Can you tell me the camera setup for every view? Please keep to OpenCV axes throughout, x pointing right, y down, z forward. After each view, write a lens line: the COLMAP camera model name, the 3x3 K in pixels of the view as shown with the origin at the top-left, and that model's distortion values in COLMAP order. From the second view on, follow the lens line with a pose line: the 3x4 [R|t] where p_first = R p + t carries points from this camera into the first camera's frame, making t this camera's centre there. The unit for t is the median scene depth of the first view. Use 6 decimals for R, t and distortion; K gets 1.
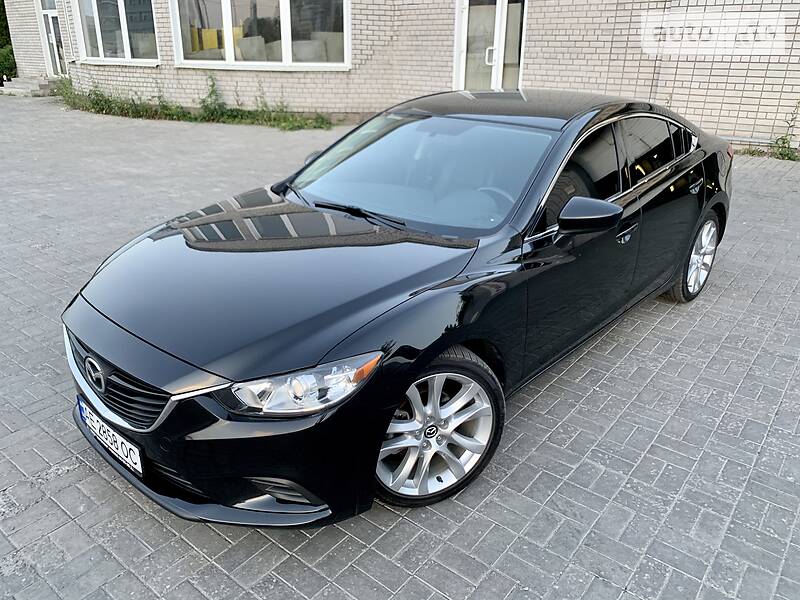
lens RADIAL K [[612.7, 0, 400.0], [0, 612.7, 300.0], [0, 0, 1]] dist [-0.000982, 0.014851]
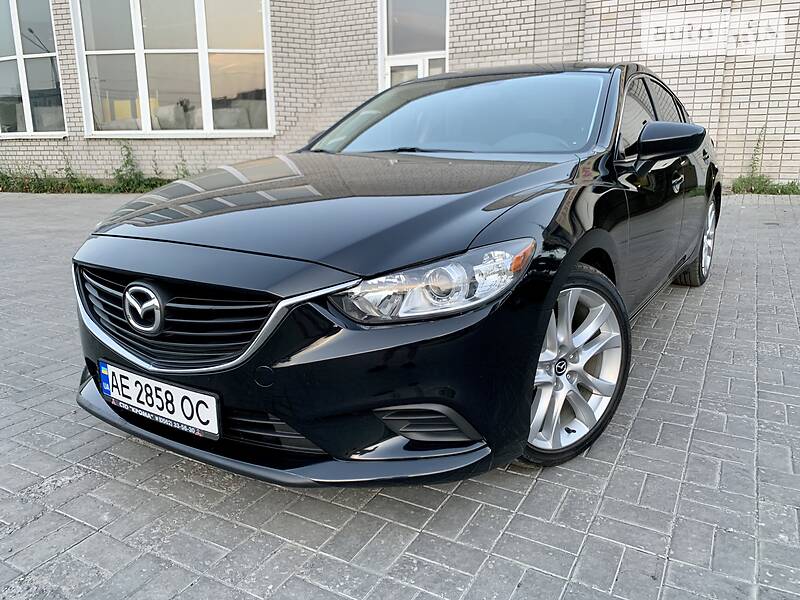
lens RADIAL K [[613.2, 0, 402.4], [0, 613.2, 299.7], [0, 0, 1]] dist [0.001882, 0.005209]
pose [[0.985775, -0.059596, 0.157151, -0.049503], [0.081419, 0.987315, -0.136309, 0.038704], [-0.147034, 0.147165, 0.978122, 0.037137]]
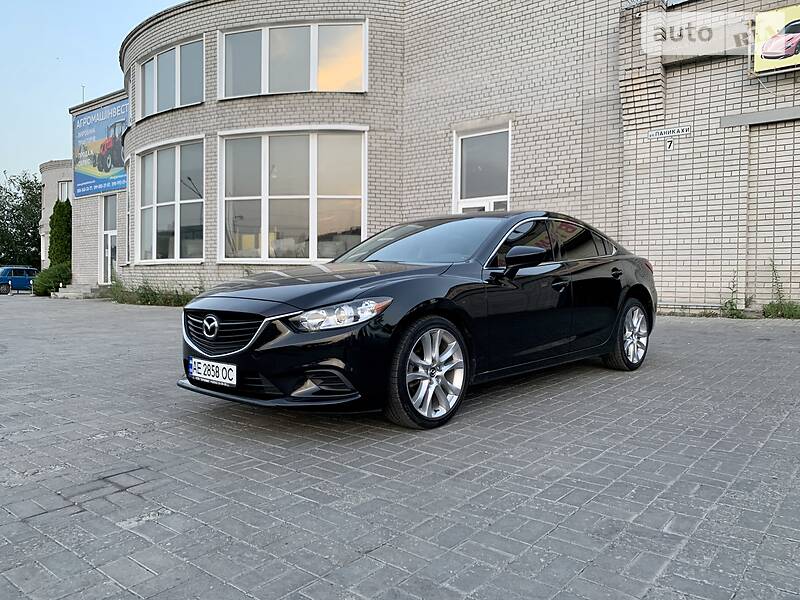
lens RADIAL K [[605.7, 0, 403.6], [0, 605.7, 304.9], [0, 0, 1]] dist [0.076991, -0.165800]
pose [[0.999951, -0.005778, -0.008030, 0.002229], [0.002730, 0.941363, -0.337384, 0.097726], [0.009508, 0.337346, 0.941333, -0.080070]]
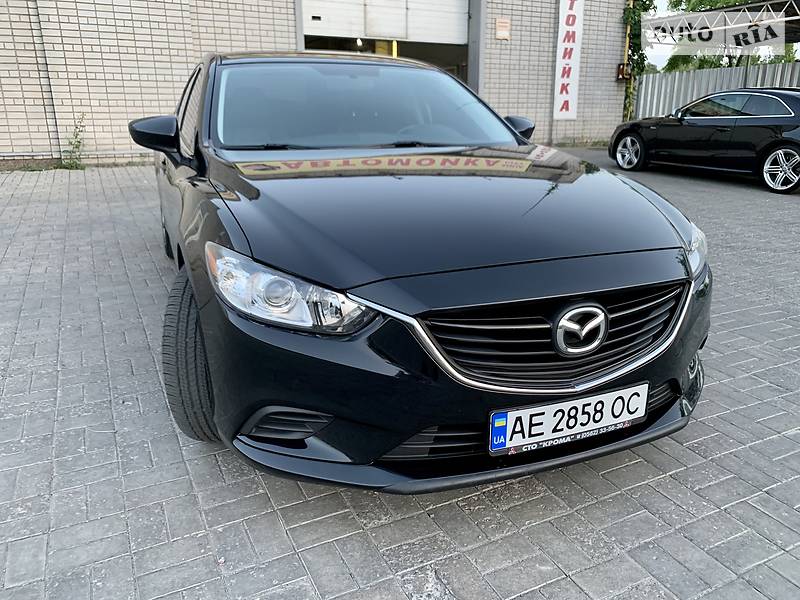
lens RADIAL K [[613.2, 0, 402.4], [0, 613.2, 299.7], [0, 0, 1]] dist [0.001882, 0.005209]
pose [[0.418014, -0.278962, 0.864549, -0.194989], [0.342913, 0.929733, 0.134194, -0.013032], [-0.841234, 0.240370, 0.484301, 0.133952]]
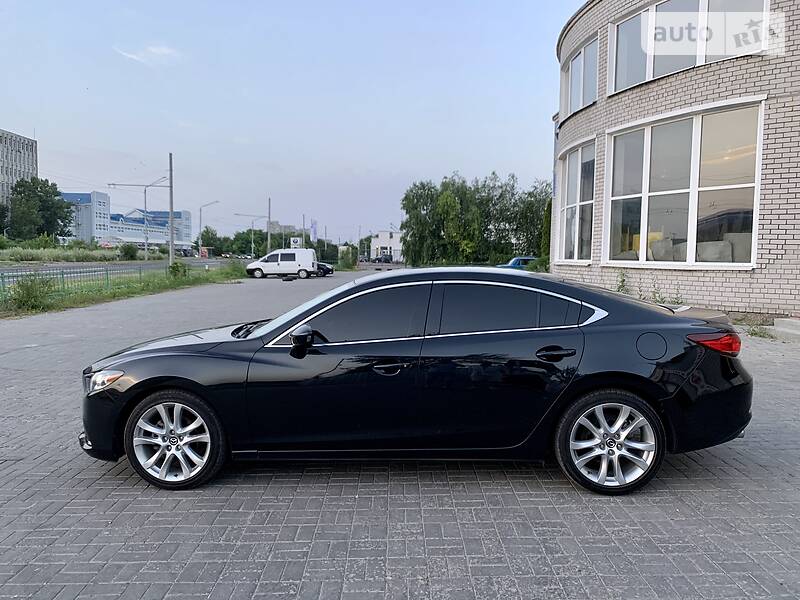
lens RADIAL K [[612.6, 0, 398.5], [0, 612.6, 304.9], [0, 0, 1]] dist [-0.003939, 0.016162]
pose [[0.629293, 0.055216, -0.775204, 0.307898], [-0.290734, 0.941773, -0.168932, -0.006700], [0.720738, 0.331686, 0.608704, 0.052628]]
